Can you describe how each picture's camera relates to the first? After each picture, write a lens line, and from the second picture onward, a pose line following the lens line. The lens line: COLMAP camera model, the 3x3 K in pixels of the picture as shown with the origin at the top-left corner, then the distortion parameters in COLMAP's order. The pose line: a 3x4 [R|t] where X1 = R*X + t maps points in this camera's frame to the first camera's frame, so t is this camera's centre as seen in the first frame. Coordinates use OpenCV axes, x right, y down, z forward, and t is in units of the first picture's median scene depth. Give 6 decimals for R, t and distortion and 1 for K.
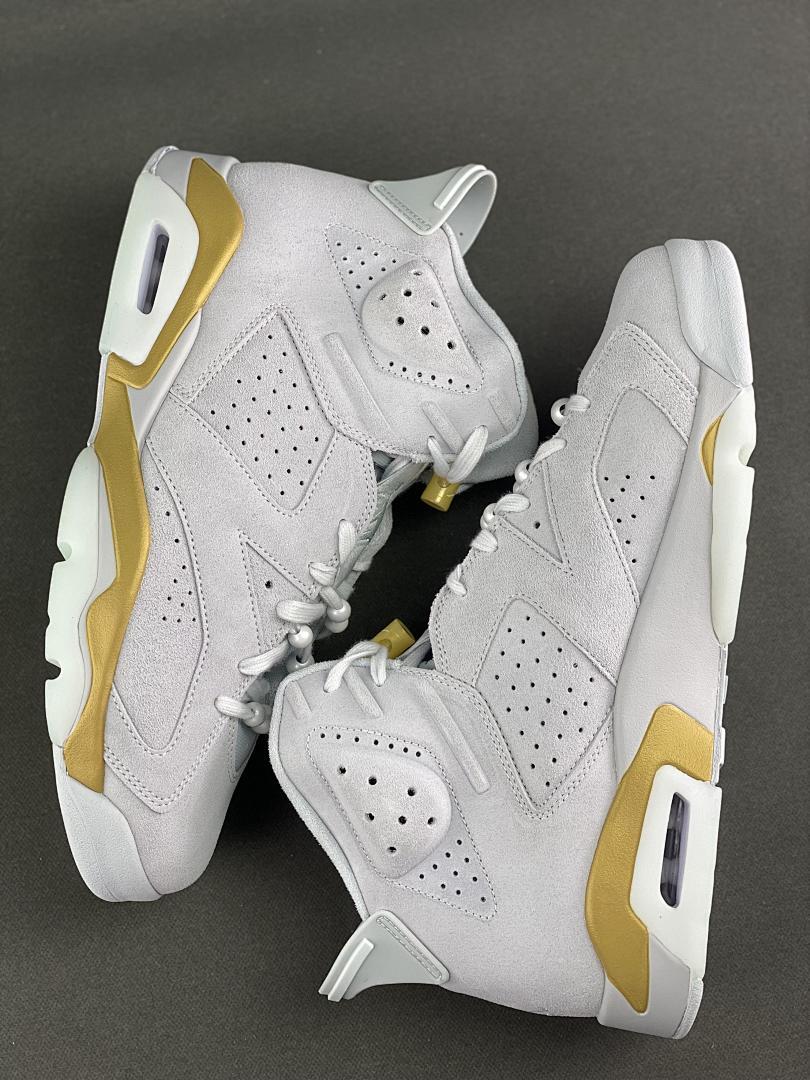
lens RADIAL K [[1635.7, 0, 405.0], [0, 1635.7, 540.0], [0, 0, 1]] dist [0.033394, 0.016958]
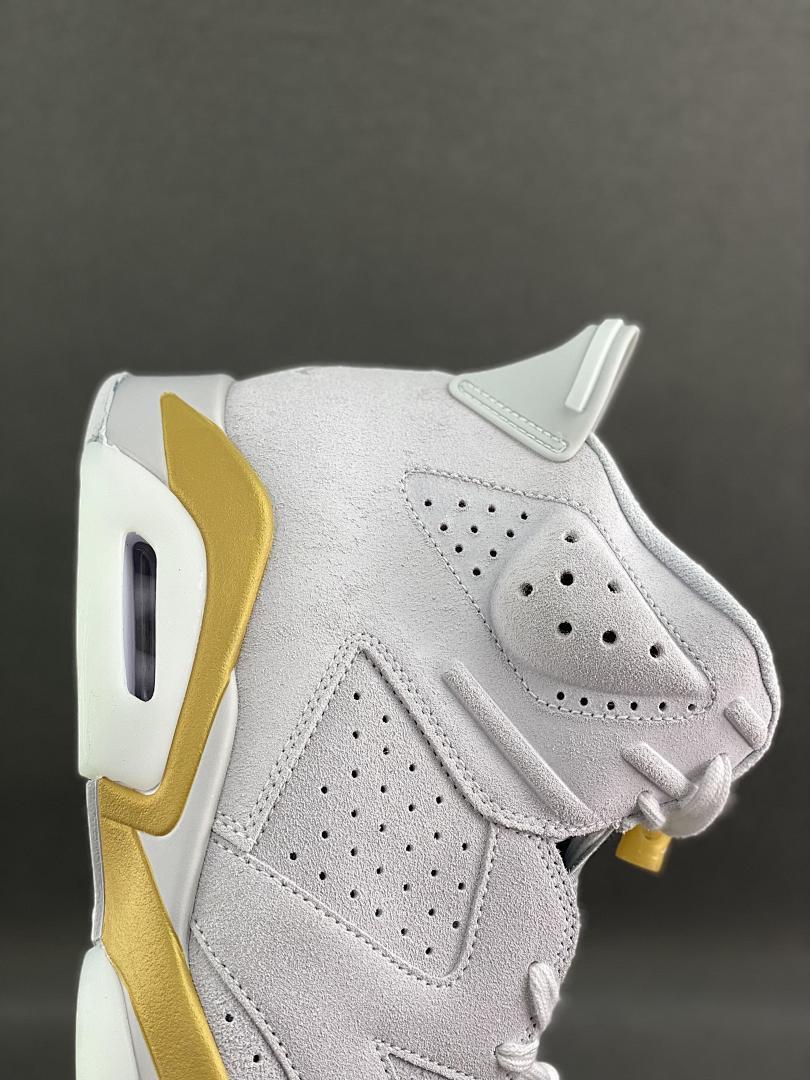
lens RADIAL K [[1635.7, 0, 405.0], [0, 1635.7, 540.0], [0, 0, 1]] dist [0.033394, 0.016958]
pose [[0.981190, -0.192440, 0.015292, -0.063103], [0.191257, 0.979799, 0.058439, -0.211279], [-0.026229, -0.054415, 0.998174, 0.403354]]
